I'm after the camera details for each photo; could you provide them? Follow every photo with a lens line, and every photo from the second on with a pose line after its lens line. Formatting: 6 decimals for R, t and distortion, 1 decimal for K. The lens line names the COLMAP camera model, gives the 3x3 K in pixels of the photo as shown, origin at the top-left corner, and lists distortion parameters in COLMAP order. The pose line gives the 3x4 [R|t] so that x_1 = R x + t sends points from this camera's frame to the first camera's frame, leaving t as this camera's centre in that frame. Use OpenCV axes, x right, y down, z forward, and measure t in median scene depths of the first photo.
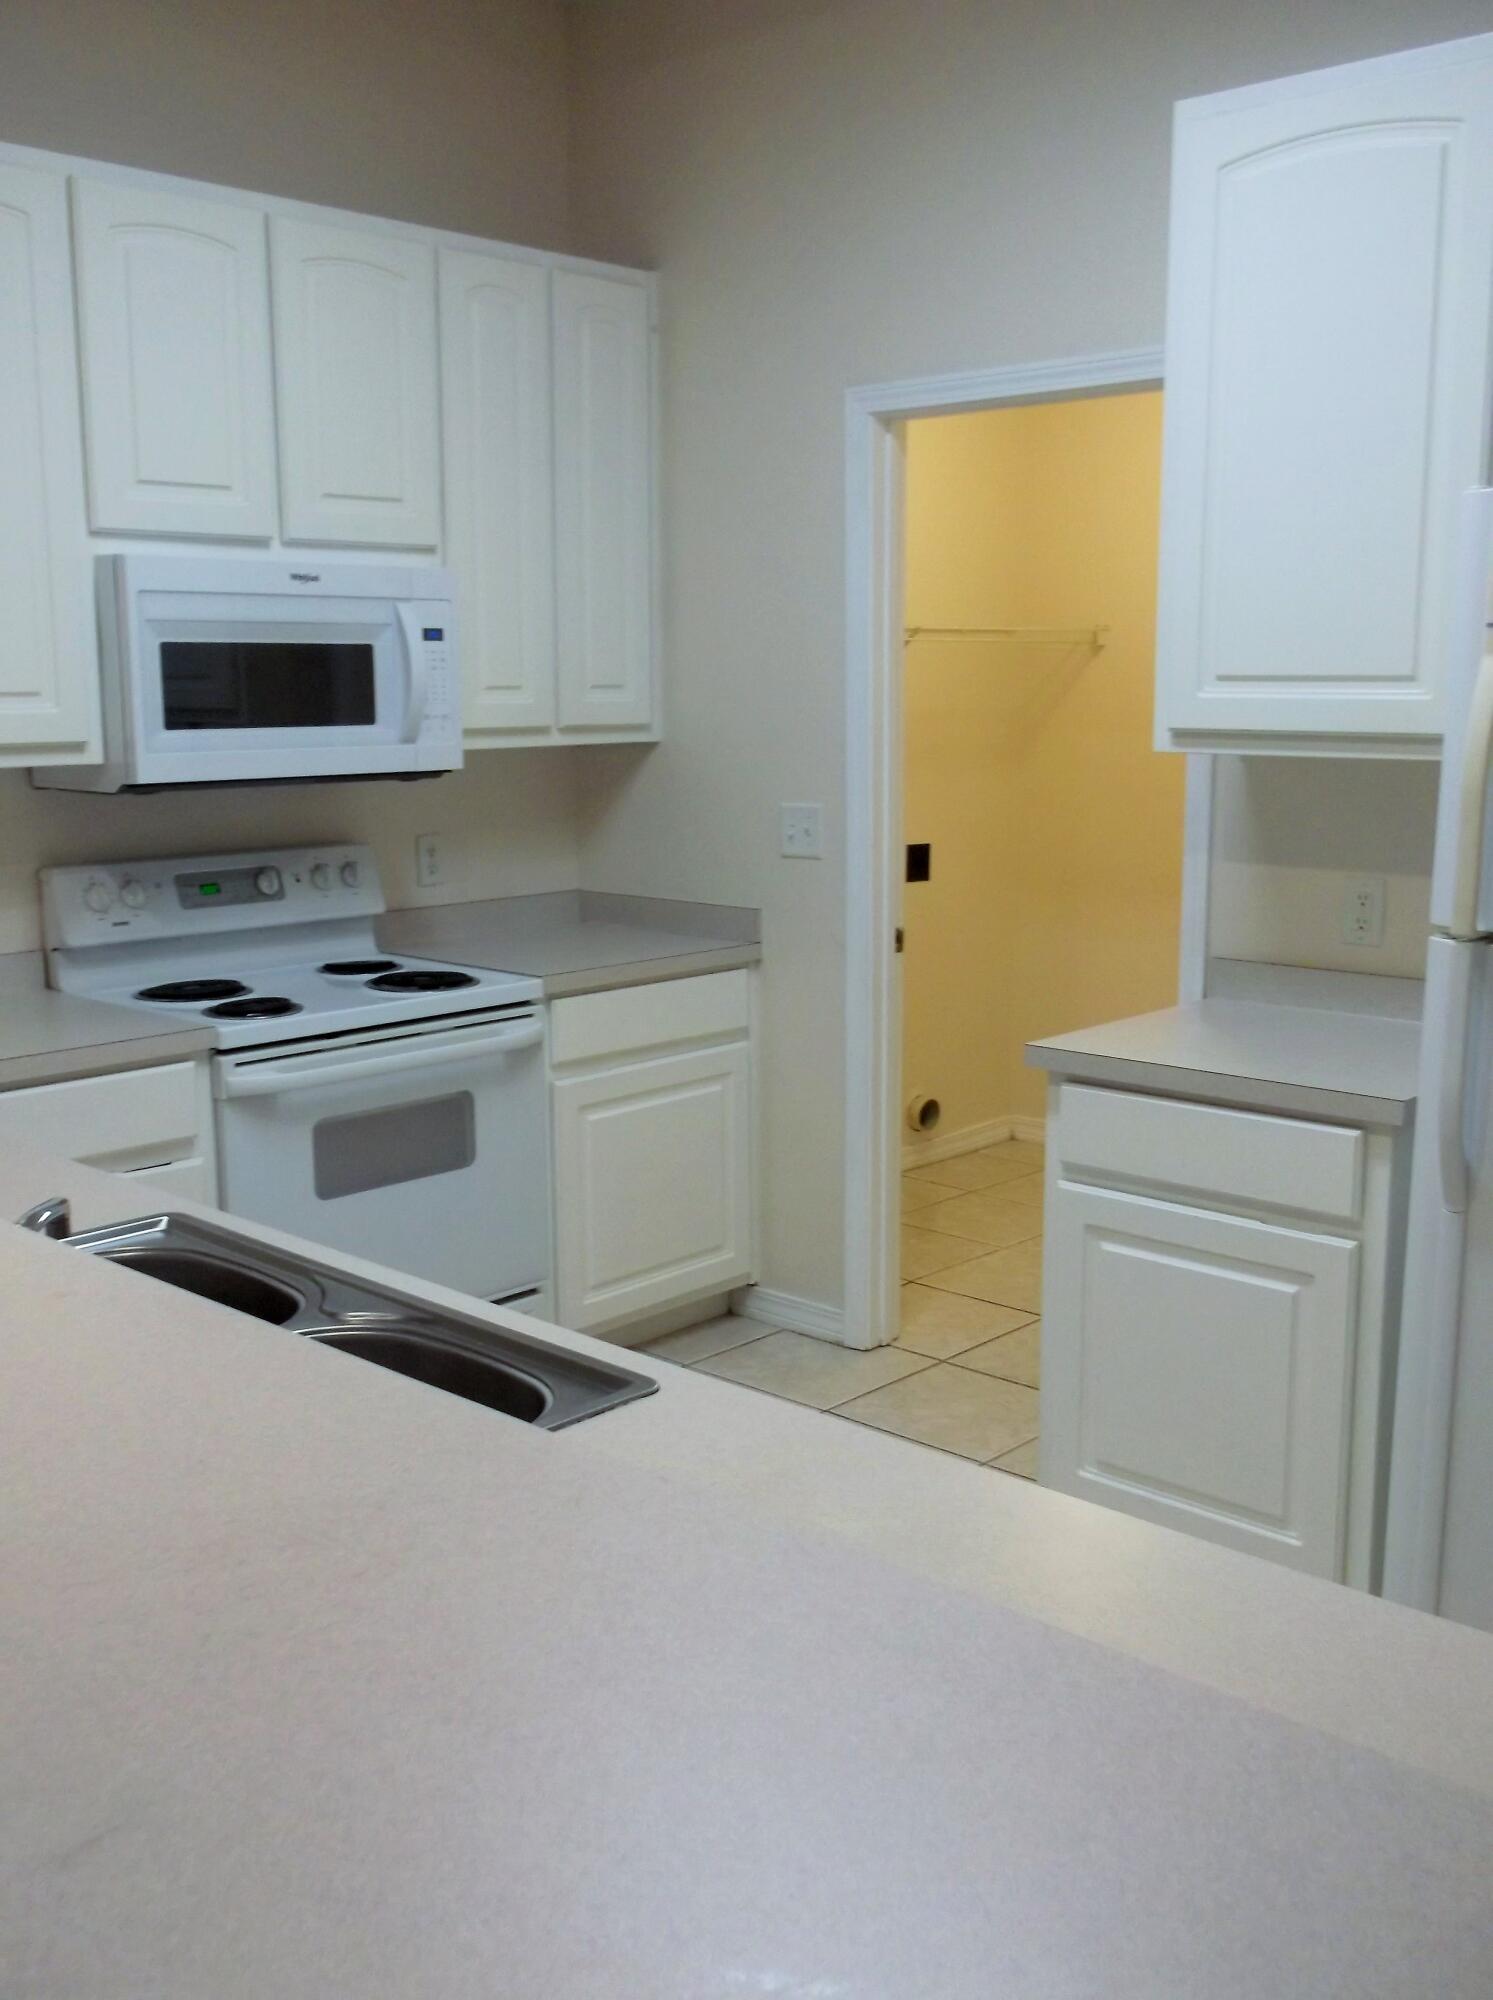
lens RADIAL K [[1971.1, 0, 734.8], [0, 1971.1, 1003.3], [0, 0, 1]] dist [0.018443, 0.011771]
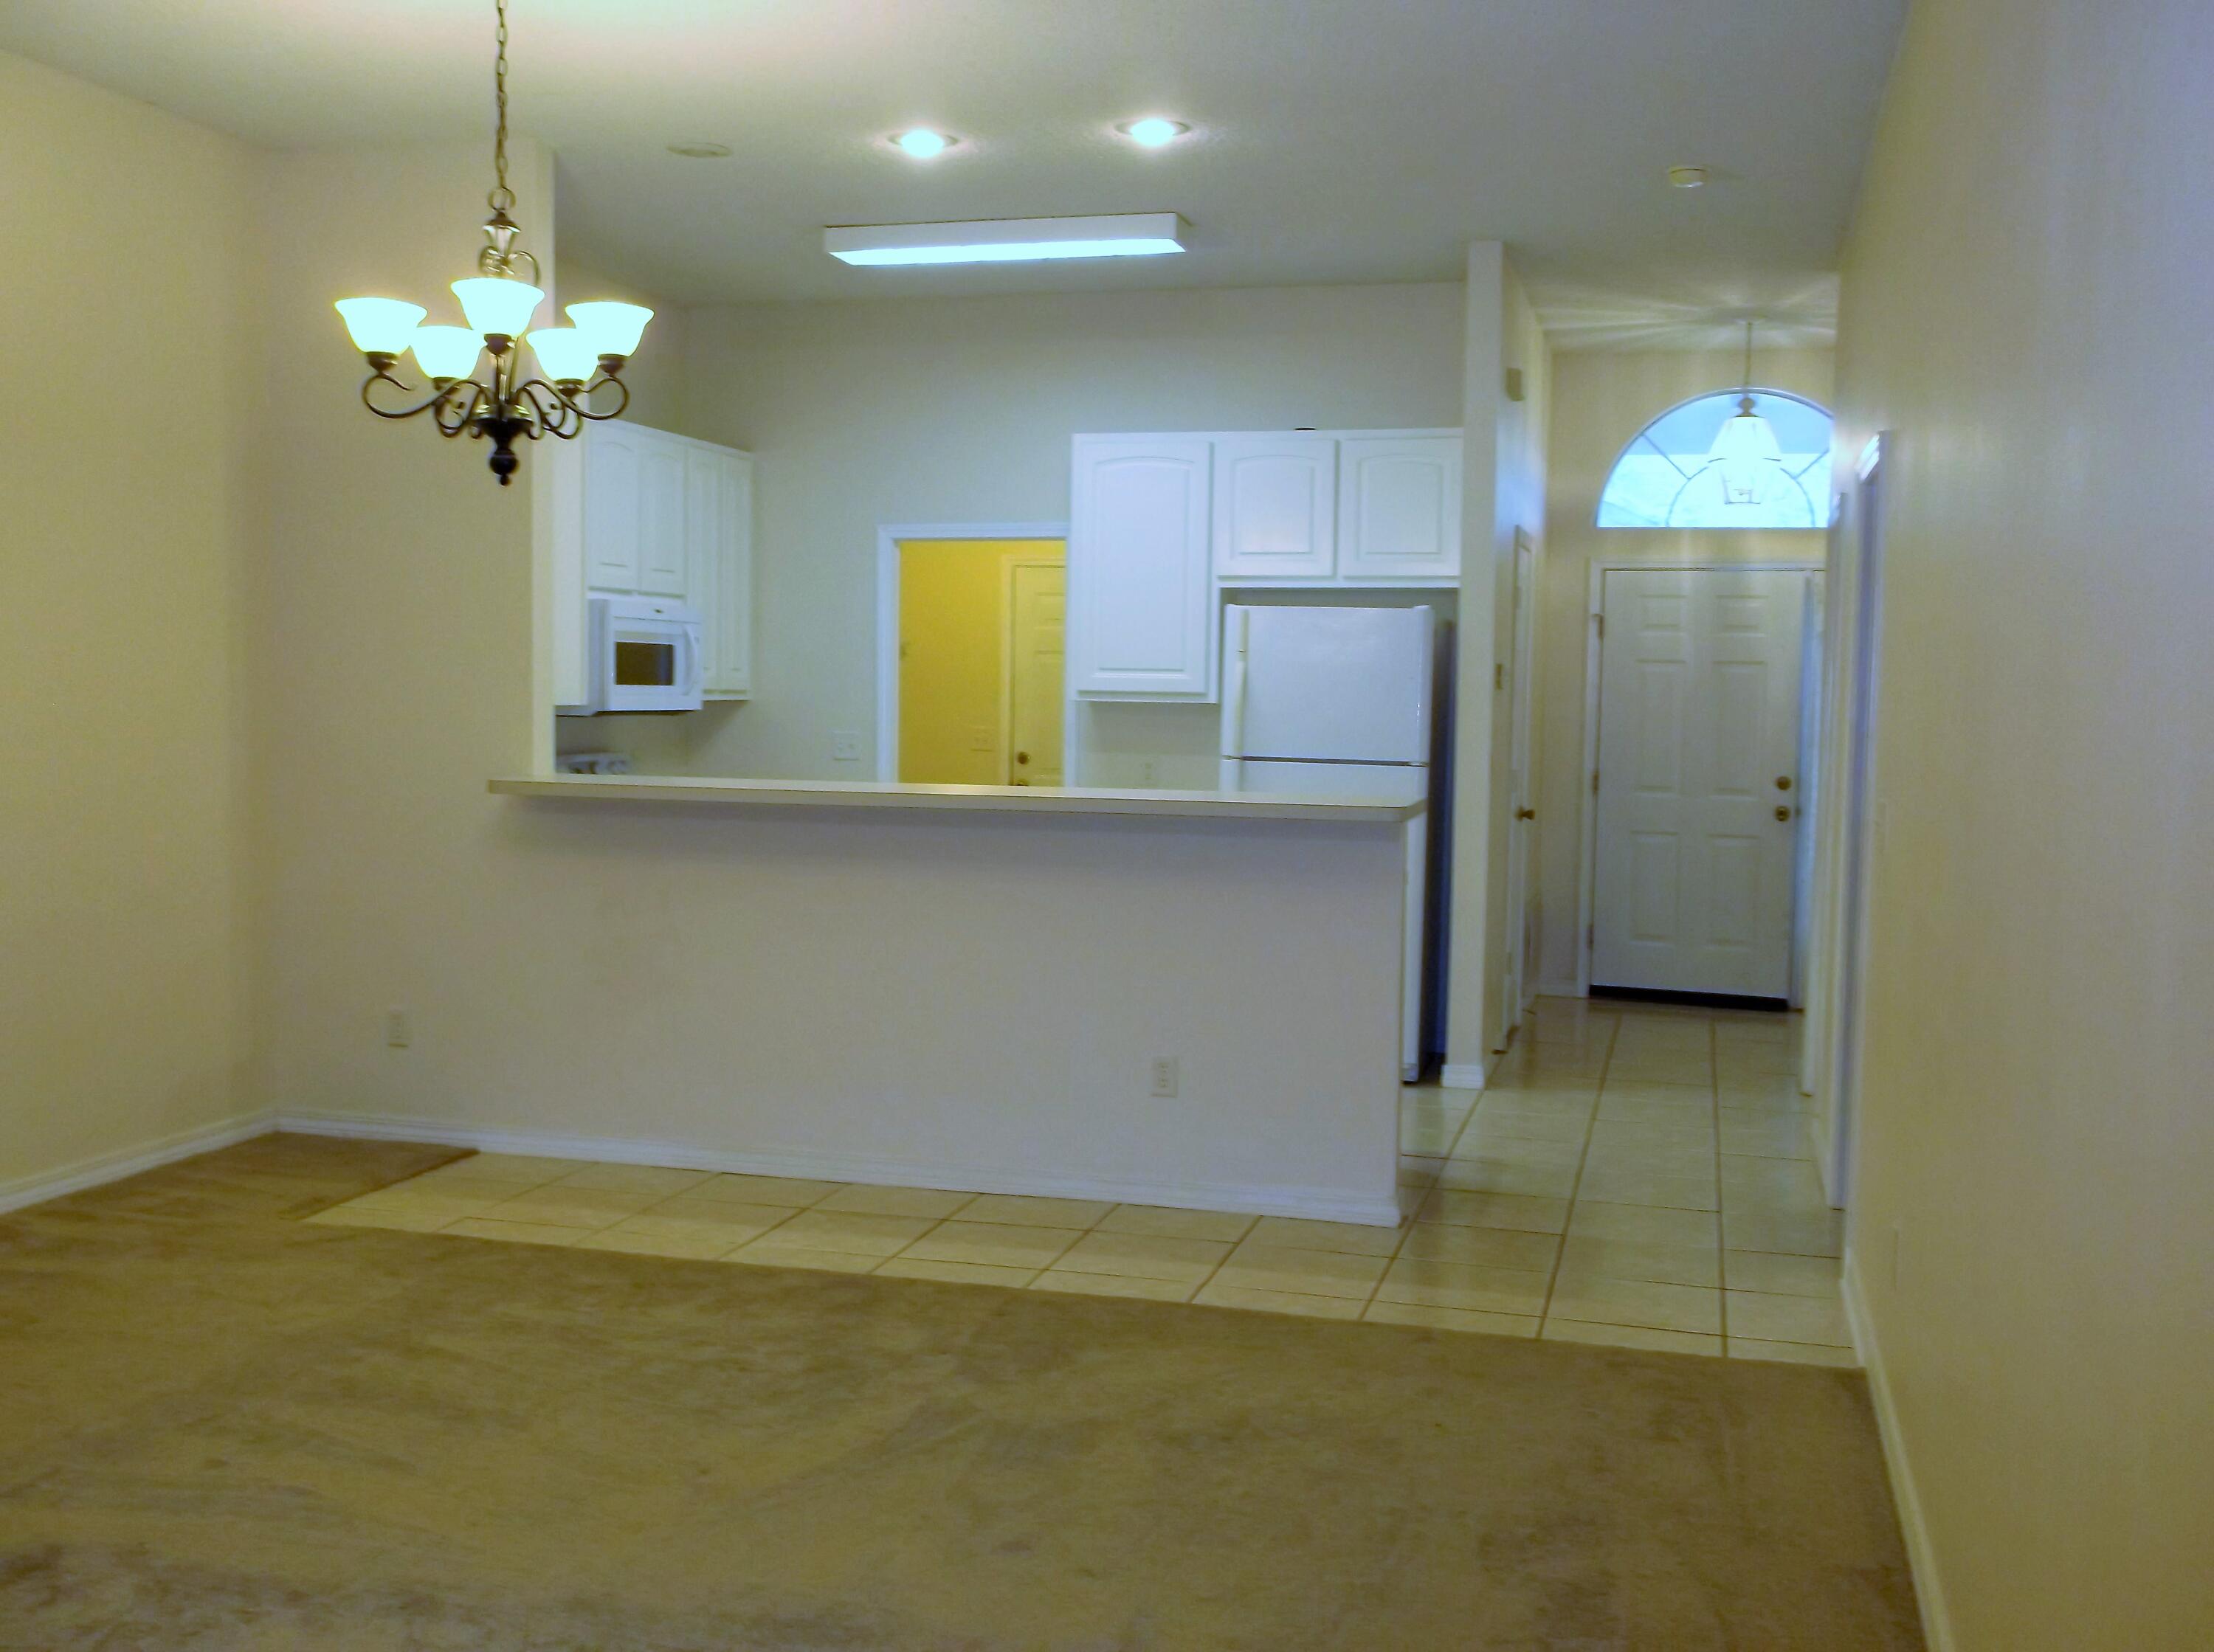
lens RADIAL K [[2162.4, 0, 1102.0], [0, 2162.4, 820.9], [0, 0, 1]] dist [0.010231, 0.025509]
pose [[0.886590, -0.012457, 0.462388, -0.794561], [0.059221, 0.994468, -0.086759, 0.201300], [-0.458749, 0.104303, 0.882423, -1.059741]]
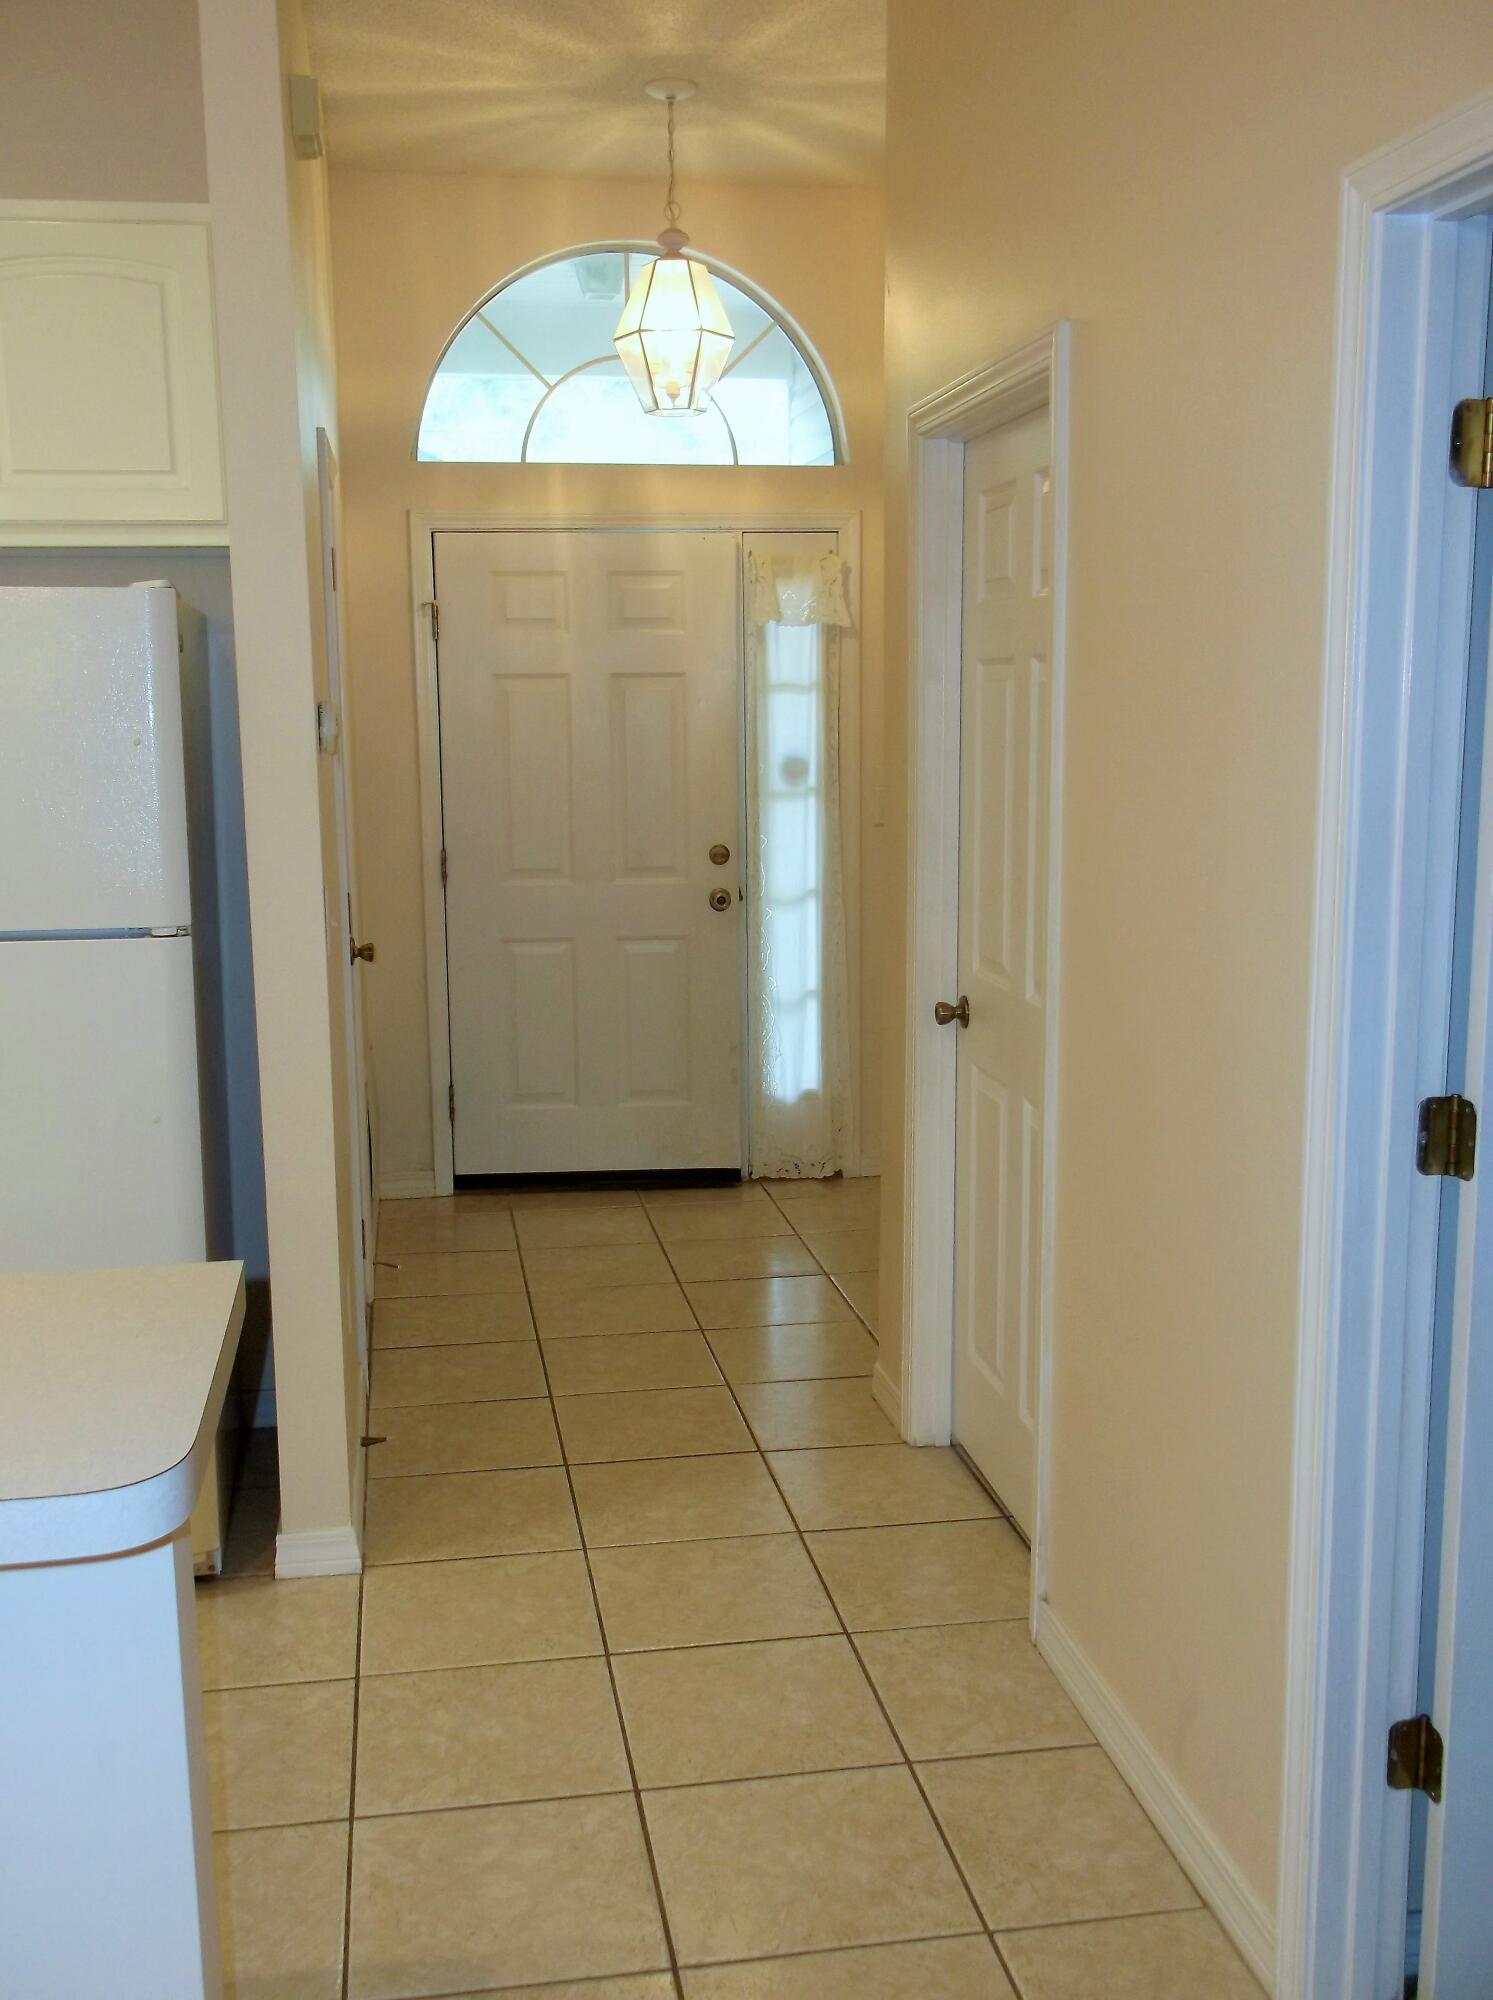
lens RADIAL K [[1953.6, 0, 725.8], [0, 1953.6, 995.0], [0, 0, 1]] dist [0.010231, 0.025509]
pose [[0.608516, -0.132676, 0.782371, -0.137532], [0.145468, 0.987867, 0.054382, 0.013753], [-0.780094, 0.080717, 0.620433, -0.155131]]
